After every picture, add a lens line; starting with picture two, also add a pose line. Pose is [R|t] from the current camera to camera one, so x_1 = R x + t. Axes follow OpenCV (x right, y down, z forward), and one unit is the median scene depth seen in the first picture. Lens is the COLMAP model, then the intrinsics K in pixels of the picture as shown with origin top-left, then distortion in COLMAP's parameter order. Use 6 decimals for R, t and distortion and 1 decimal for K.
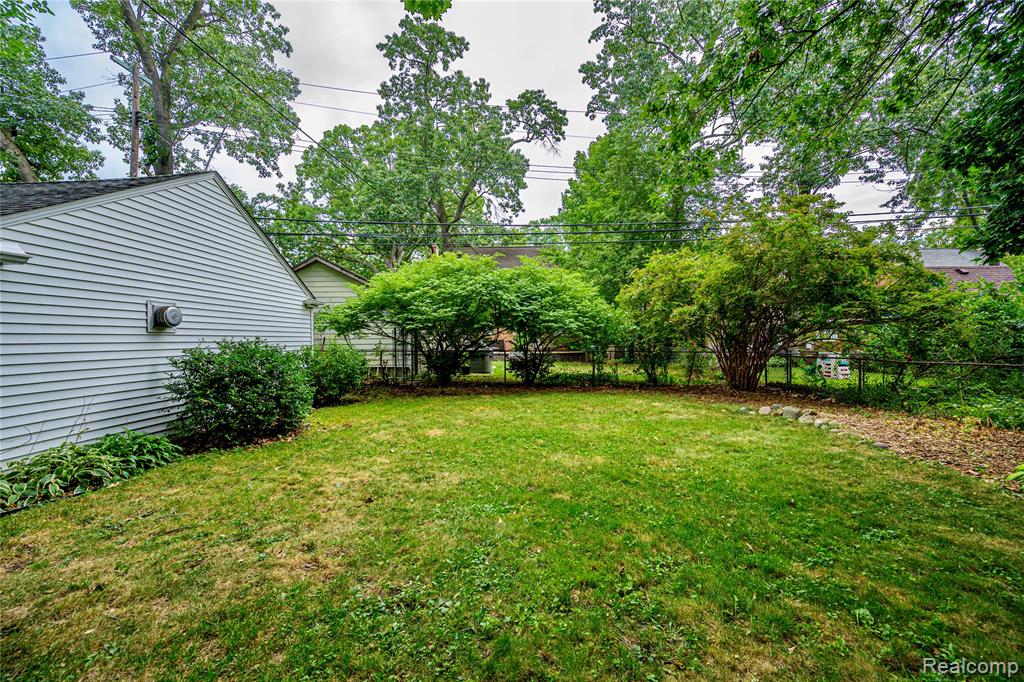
lens RADIAL K [[408.3, 0, 512.1], [0, 408.3, 340.3], [0, 0, 1]] dist [0.000964, 0.000064]
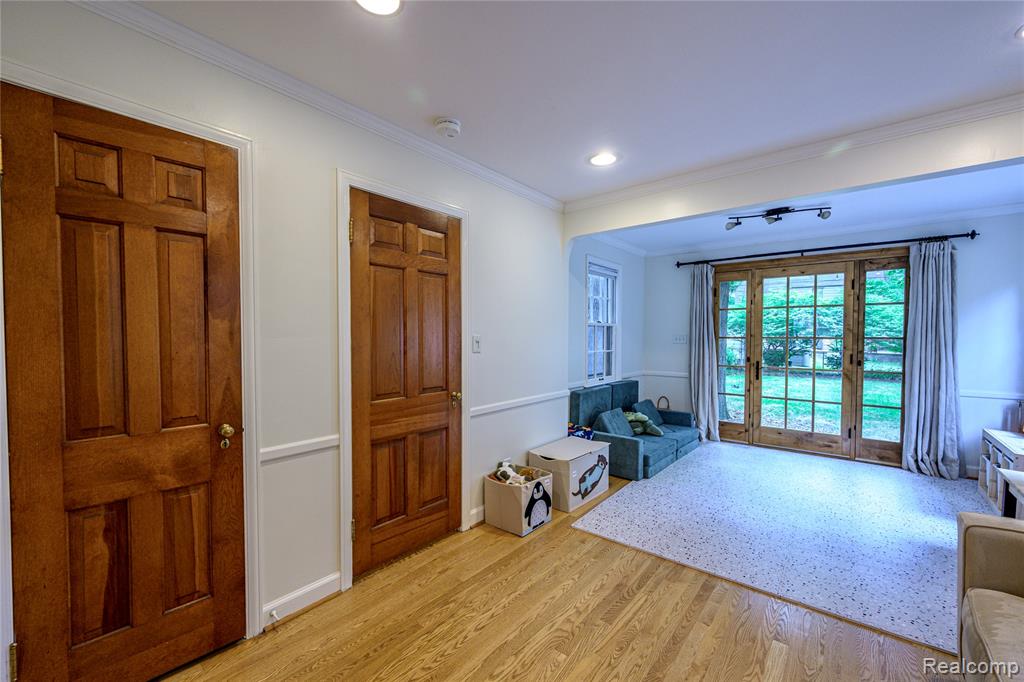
lens RADIAL K [[408.3, 0, 510.2], [0, 408.3, 343.8], [0, 0, 1]] dist [0.000964, 0.000064]
pose [[0.787081, 0.019346, -0.616547, 0.001160], [-0.006195, 0.999706, 0.023461, -0.032825], [0.616819, -0.014646, 0.786969, -0.937343]]
